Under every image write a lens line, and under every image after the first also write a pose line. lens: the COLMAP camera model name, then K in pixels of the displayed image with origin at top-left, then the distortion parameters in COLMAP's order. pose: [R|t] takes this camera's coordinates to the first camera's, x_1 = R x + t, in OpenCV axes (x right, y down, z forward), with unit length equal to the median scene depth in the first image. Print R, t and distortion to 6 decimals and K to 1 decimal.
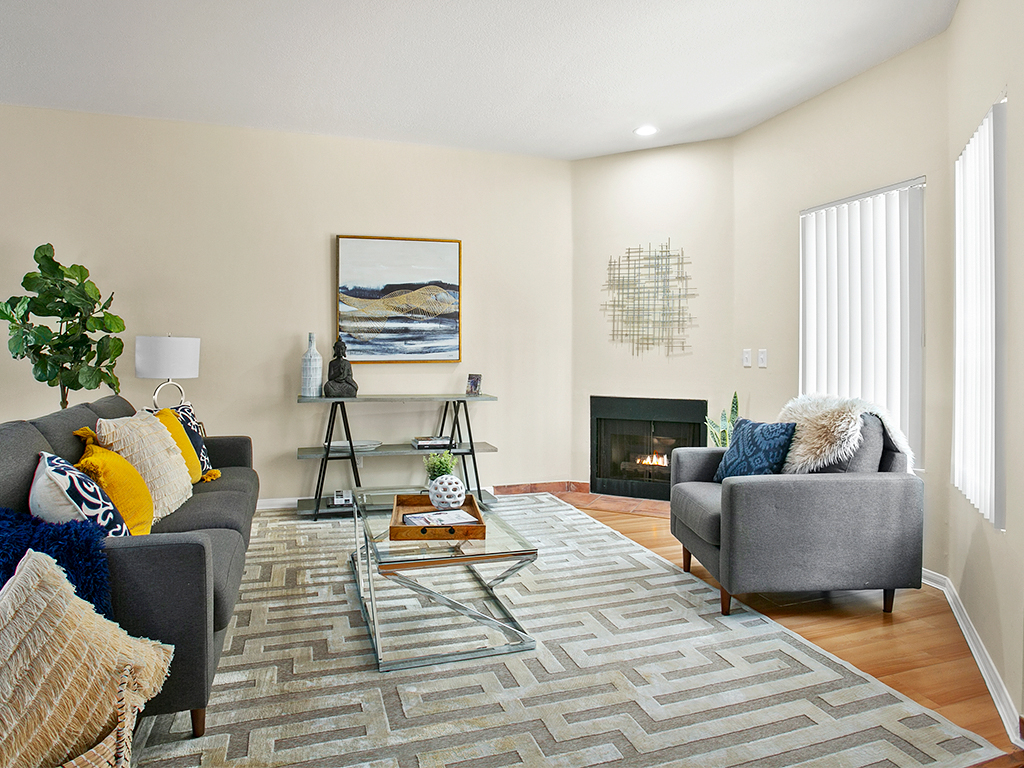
lens RADIAL K [[616.1, 0, 511.1], [0, 616.1, 347.8], [0, 0, 1]] dist [-0.083580, 0.053252]
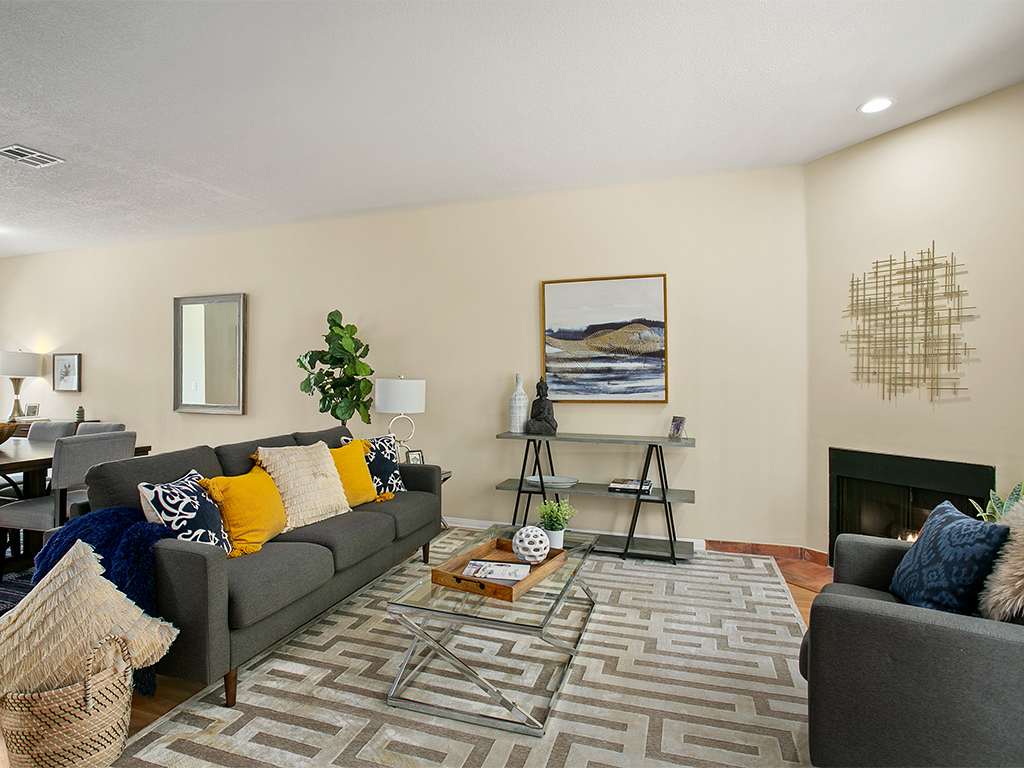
lens RADIAL K [[575.1, 0, 509.5], [0, 575.1, 376.6], [0, 0, 1]] dist [-0.077319, 0.039287]
pose [[0.798544, -0.002237, -0.601932, 0.261057], [0.002809, 0.999996, 0.000010, -0.018717], [0.601929, -0.001699, 0.798548, 0.162637]]
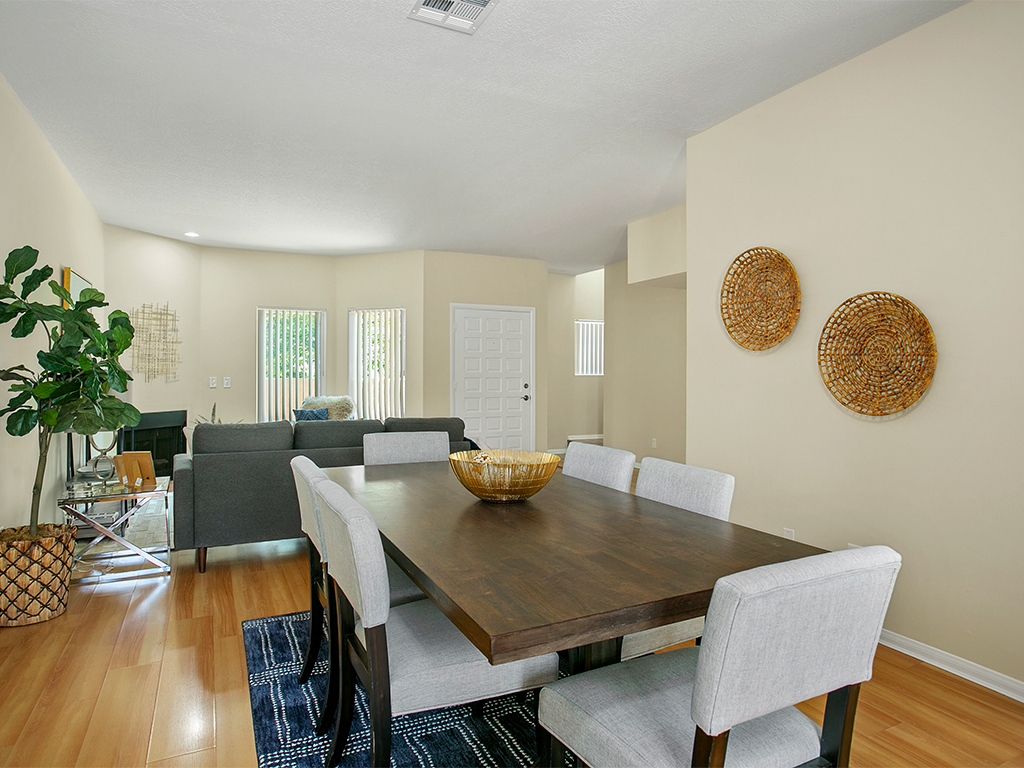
lens RADIAL K [[610.4, 0, 512.0], [0, 610.4, 384.0], [0, 0, 1]] dist [-0.058648, 0.000070]
pose [[-0.142306, -0.022659, 0.989563, -1.314412], [-0.006226, 0.999739, 0.021997, -0.019716], [-0.989803, -0.003031, -0.142410, 0.399119]]
